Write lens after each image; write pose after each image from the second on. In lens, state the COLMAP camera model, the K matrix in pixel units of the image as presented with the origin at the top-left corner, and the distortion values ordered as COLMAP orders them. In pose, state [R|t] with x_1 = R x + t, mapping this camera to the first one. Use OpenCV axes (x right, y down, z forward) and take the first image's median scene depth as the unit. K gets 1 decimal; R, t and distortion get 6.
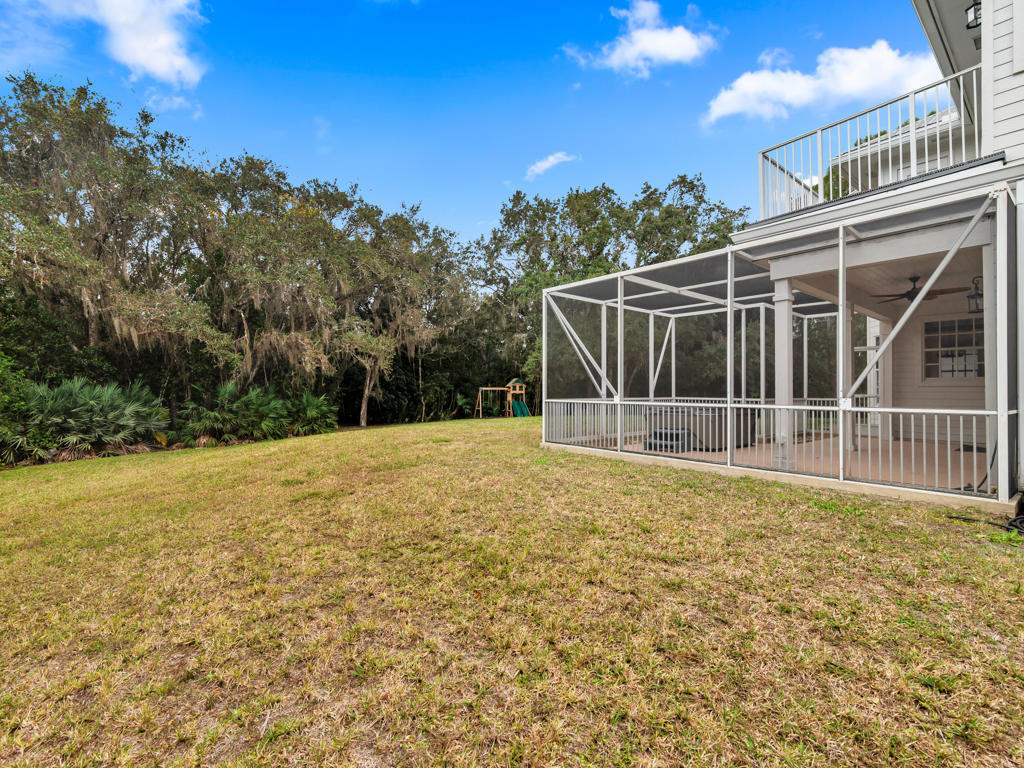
lens RADIAL K [[474.1, 0, 524.1], [0, 474.1, 386.3], [0, 0, 1]] dist [0.001810, 0.000068]
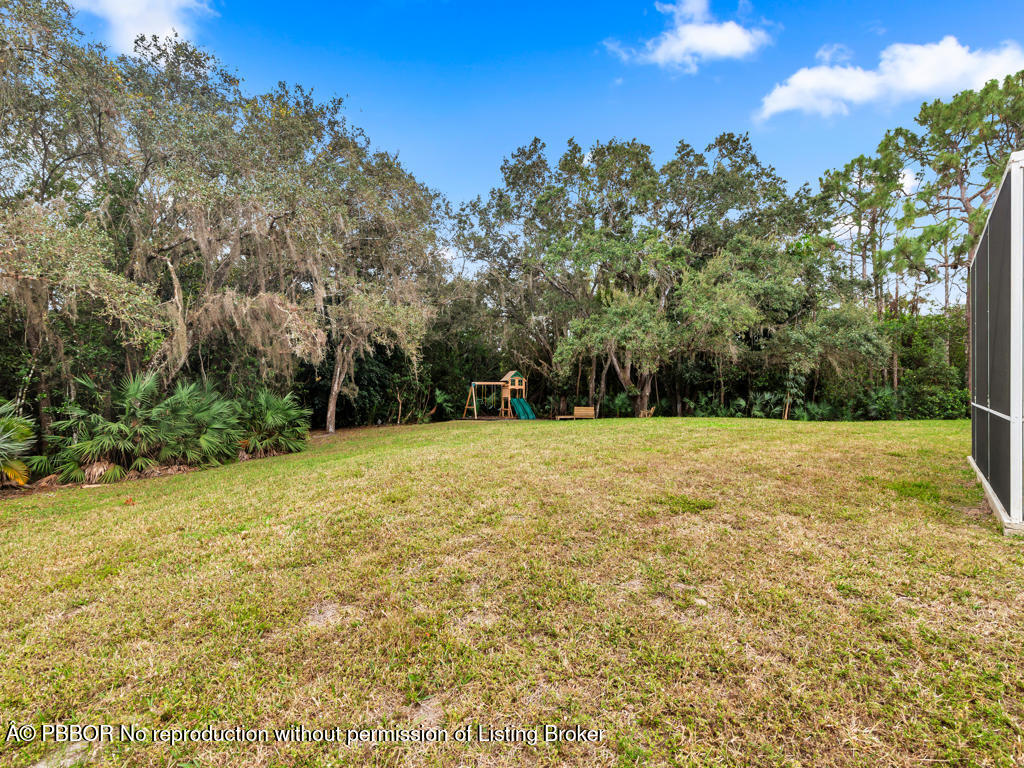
lens RADIAL K [[460.8, 0, 517.9], [0, 460.8, 382.9], [0, 0, 1]] dist [0.000680, 0.000147]
pose [[0.988903, 0.000329, 0.148562, -0.193715], [-0.001298, 0.999979, 0.006421, -0.001664], [-0.148556, -0.006543, 0.988882, 0.280725]]
